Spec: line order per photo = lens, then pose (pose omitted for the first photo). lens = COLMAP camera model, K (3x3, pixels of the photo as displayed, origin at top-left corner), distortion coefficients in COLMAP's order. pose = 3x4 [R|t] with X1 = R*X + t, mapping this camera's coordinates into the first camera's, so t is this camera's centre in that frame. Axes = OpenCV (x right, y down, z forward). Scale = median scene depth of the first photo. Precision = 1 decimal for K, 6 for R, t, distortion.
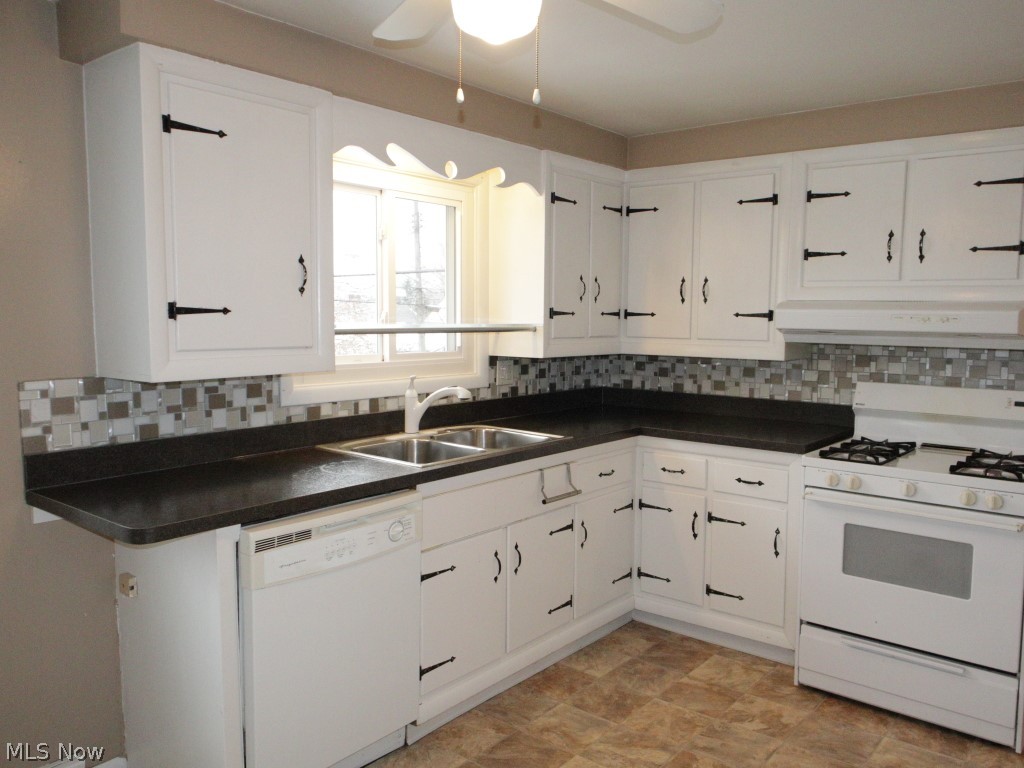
lens RADIAL K [[779.1, 0, 531.1], [0, 779.1, 381.1], [0, 0, 1]] dist [-0.014462, 0.001997]
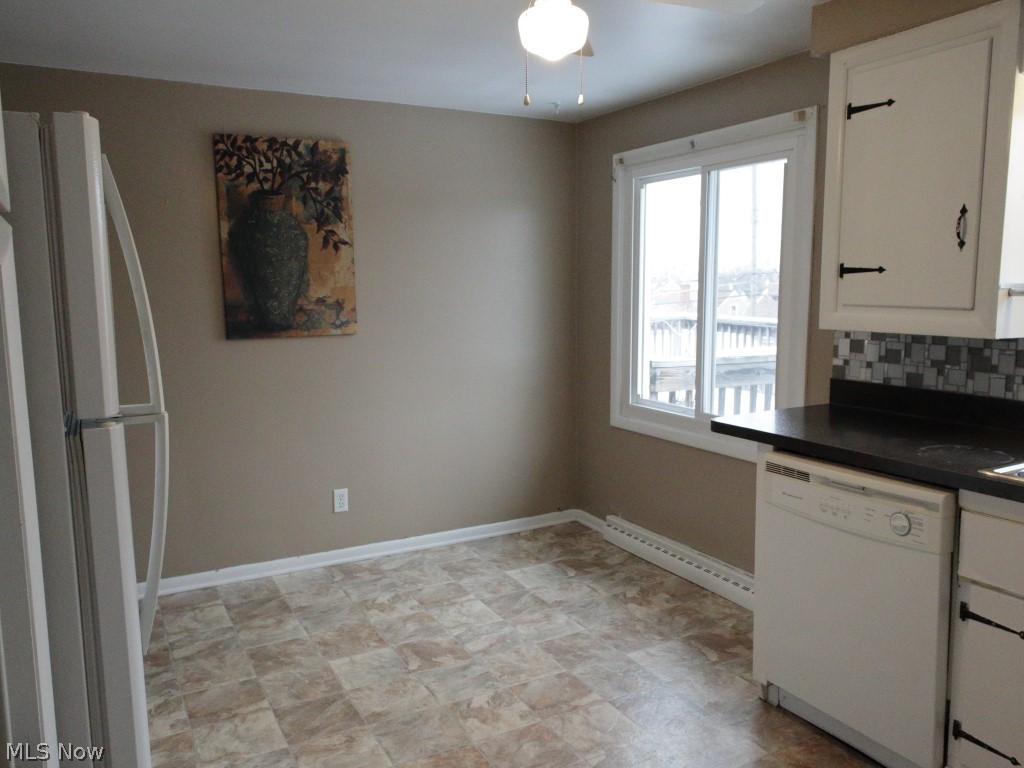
lens RADIAL K [[816.9, 0, 558.2], [0, 816.9, 391.9], [0, 0, 1]] dist [0.003274, -0.003442]
pose [[-0.347463, 0.130232, -0.928606, 0.822745], [-0.065407, 0.984530, 0.162549, -0.079835], [0.935410, 0.117217, -0.333570, 0.988947]]
